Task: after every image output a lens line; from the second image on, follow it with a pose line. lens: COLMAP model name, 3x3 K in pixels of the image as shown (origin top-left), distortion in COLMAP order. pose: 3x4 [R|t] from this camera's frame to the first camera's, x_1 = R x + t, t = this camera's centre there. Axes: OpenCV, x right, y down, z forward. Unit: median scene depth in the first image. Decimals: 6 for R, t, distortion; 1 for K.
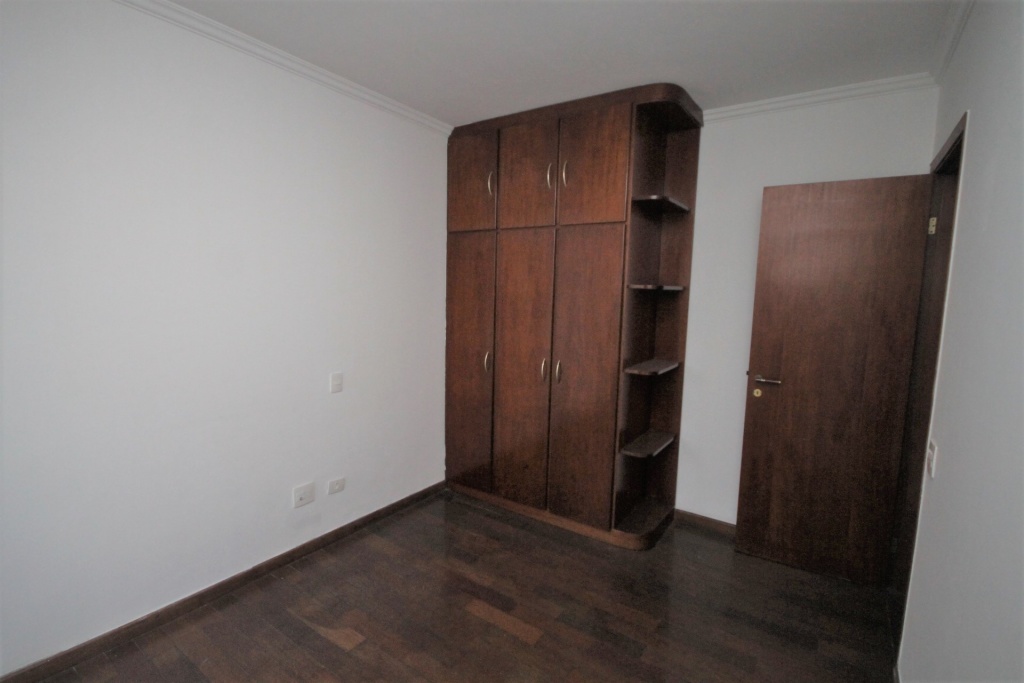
lens RADIAL K [[485.3, 0, 508.3], [0, 485.3, 344.3], [0, 0, 1]] dist [0.015441, -0.000136]
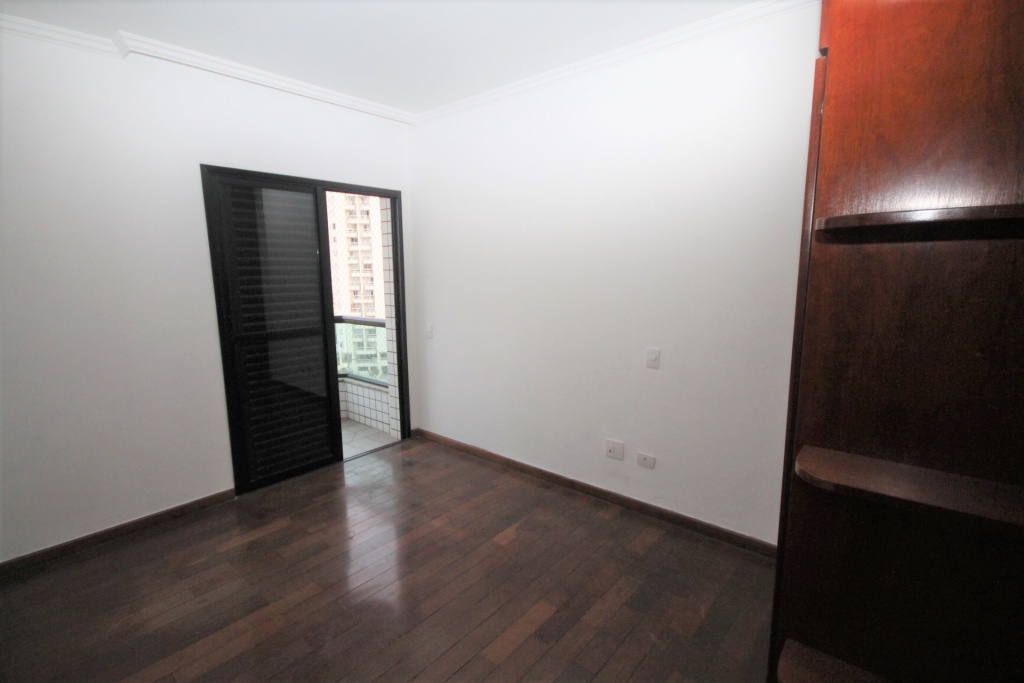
lens RADIAL K [[485.3, 0, 508.3], [0, 485.3, 344.3], [0, 0, 1]] dist [0.015441, -0.000136]
pose [[-0.107686, 0.130069, -0.985640, 0.684187], [-0.099951, 0.984965, 0.140900, -0.062236], [0.989148, 0.113689, -0.093066, 0.851652]]
